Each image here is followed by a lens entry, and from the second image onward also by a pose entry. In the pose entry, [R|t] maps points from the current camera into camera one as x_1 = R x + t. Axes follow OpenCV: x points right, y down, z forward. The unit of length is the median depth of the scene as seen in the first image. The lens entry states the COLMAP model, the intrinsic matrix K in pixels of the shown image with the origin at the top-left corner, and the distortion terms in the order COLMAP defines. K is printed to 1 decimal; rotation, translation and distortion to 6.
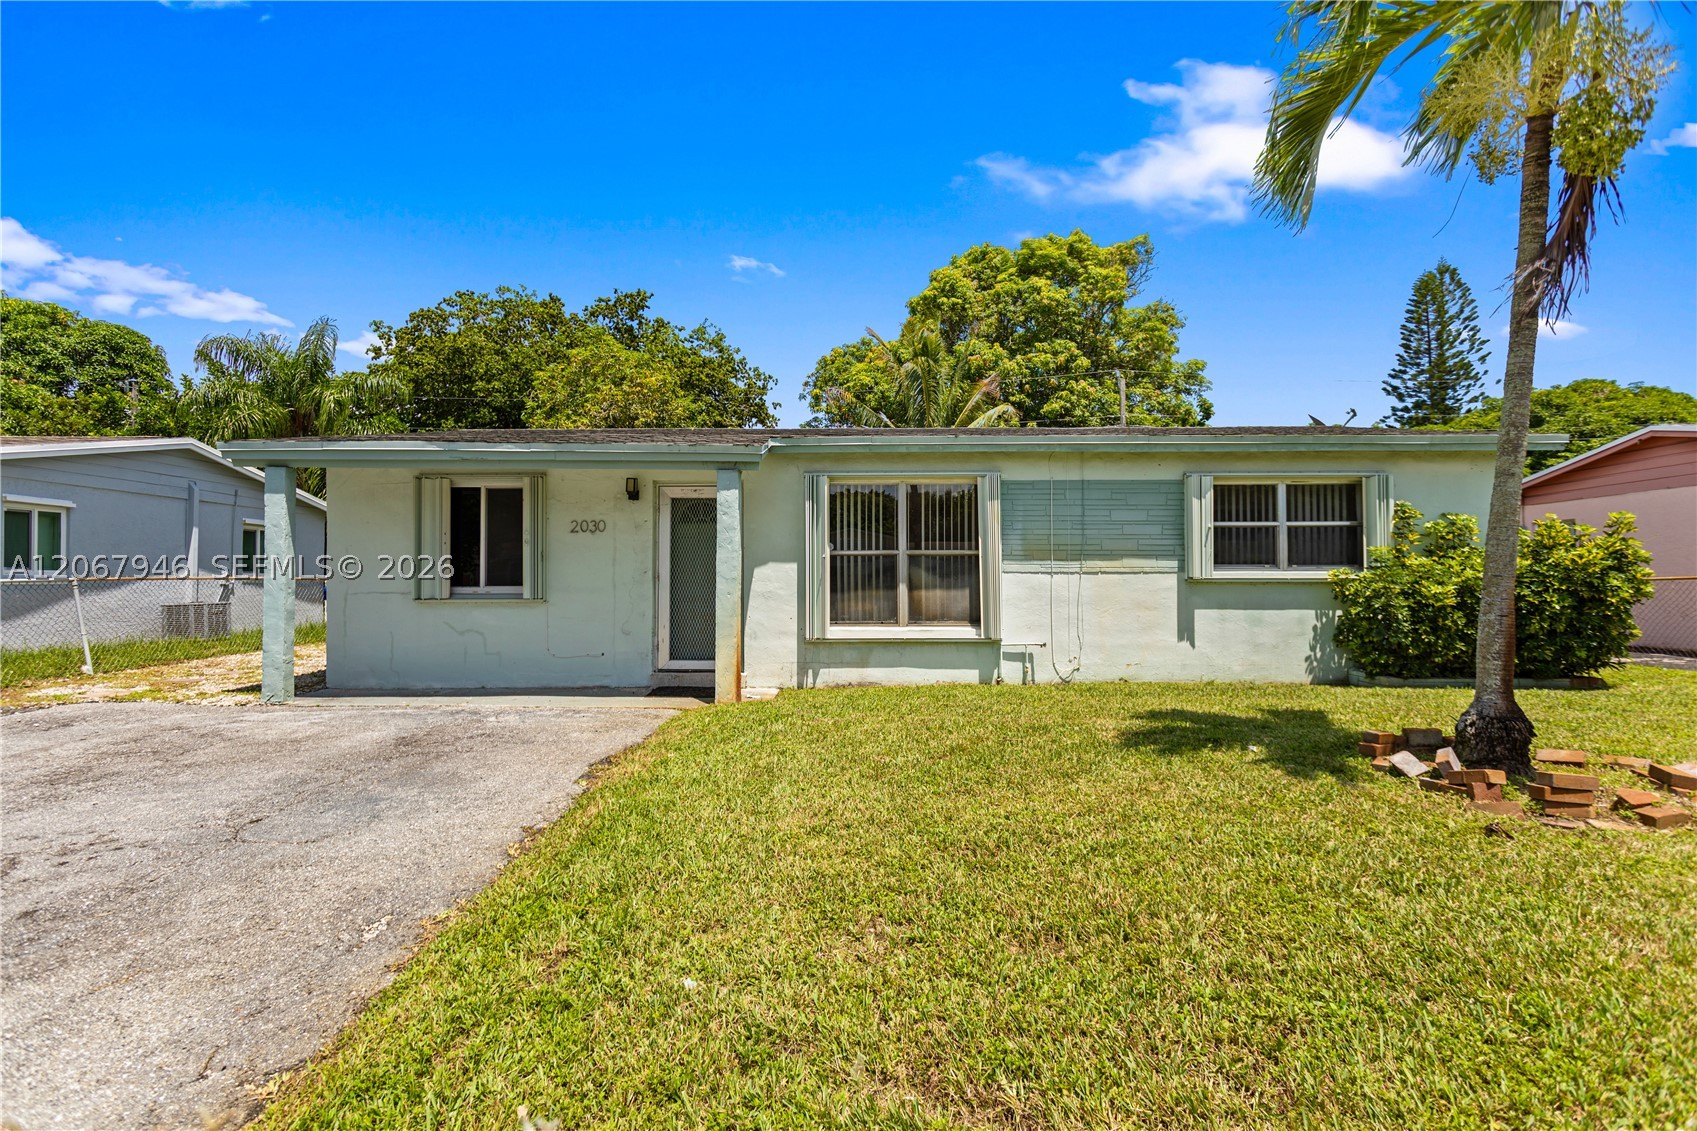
lens RADIAL K [[848.3, 0, 847.0], [0, 848.3, 566.3], [0, 0, 1]] dist [0.007613, 0.000895]
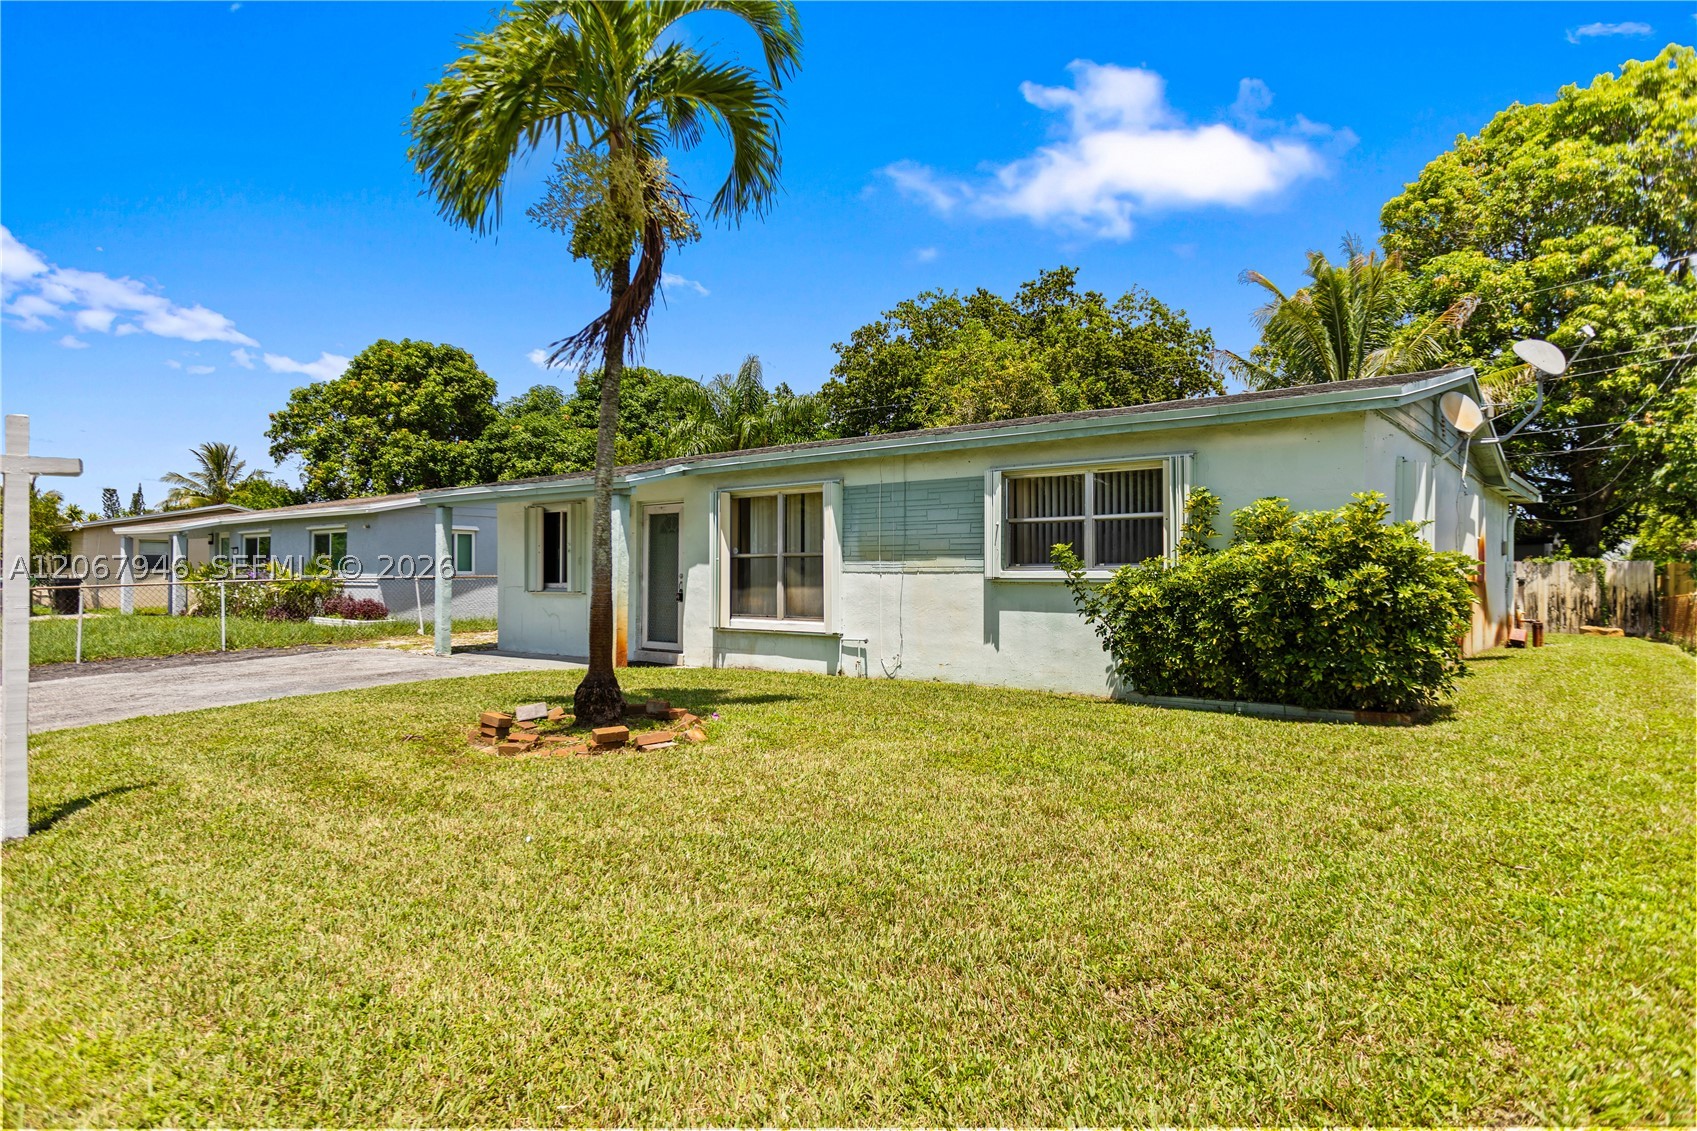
lens RADIAL K [[987.5, 0, 850.5], [0, 987.5, 570.2], [0, 0, 1]] dist [0.002738, -0.000678]
pose [[0.782845, -0.002292, -0.622213, 0.962672], [0.006949, 0.999963, 0.005059, -0.001354], [0.622178, -0.008284, 0.782832, 0.028689]]
